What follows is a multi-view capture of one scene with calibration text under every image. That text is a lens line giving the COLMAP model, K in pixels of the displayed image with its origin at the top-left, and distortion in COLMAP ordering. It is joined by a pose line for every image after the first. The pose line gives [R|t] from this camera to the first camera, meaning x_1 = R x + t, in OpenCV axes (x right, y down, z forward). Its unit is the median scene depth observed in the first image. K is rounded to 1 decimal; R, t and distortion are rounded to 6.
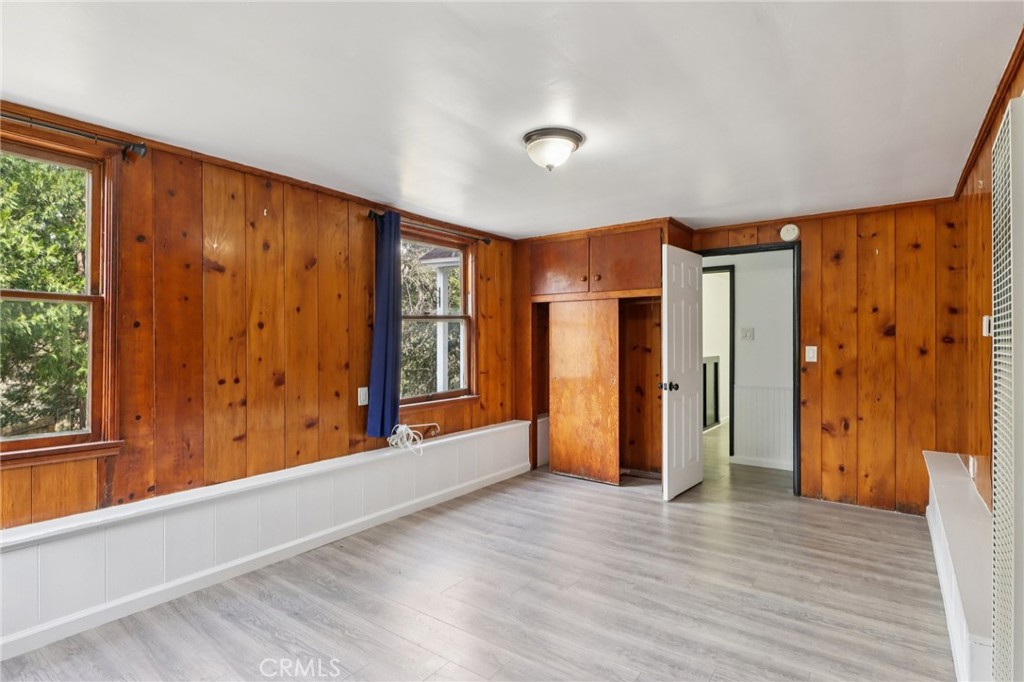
lens RADIAL K [[519.7, 0, 508.1], [0, 519.7, 340.3], [0, 0, 1]] dist [0.011206, -0.001840]
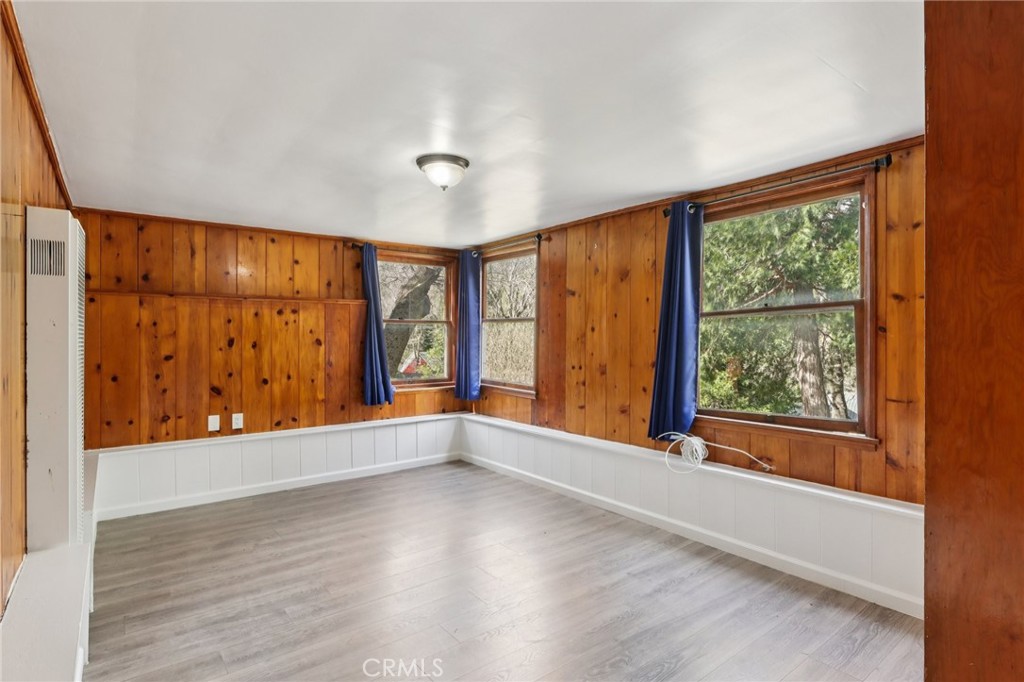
lens RADIAL K [[519.7, 0, 510.9], [0, 519.7, 339.2], [0, 0, 1]] dist [0.011206, -0.001840]
pose [[-0.277691, 0.002973, -0.960666, 0.728435], [0.002941, 0.999993, 0.002245, -0.005440], [0.960666, -0.002202, -0.277698, 0.944167]]
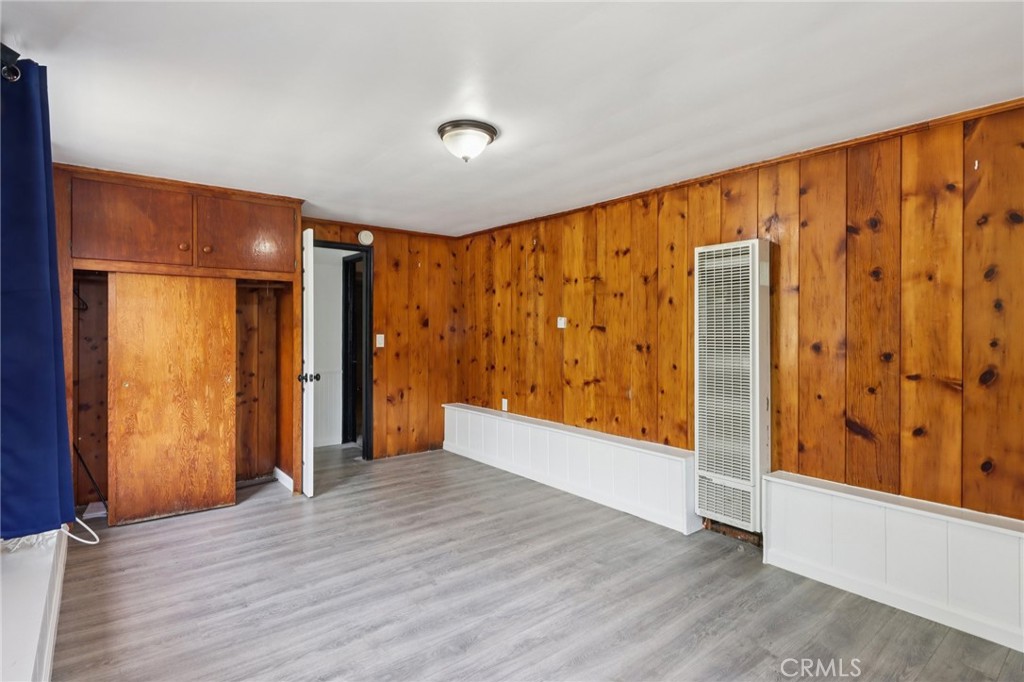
lens RADIAL K [[519.7, 0, 511.1], [0, 519.7, 333.7], [0, 0, 1]] dist [0.011206, -0.001840]
pose [[0.254965, -0.007546, 0.966921, -0.563638], [-0.003954, 0.999953, 0.008846, -0.002454], [-0.966942, -0.006078, 0.254923, 0.428811]]
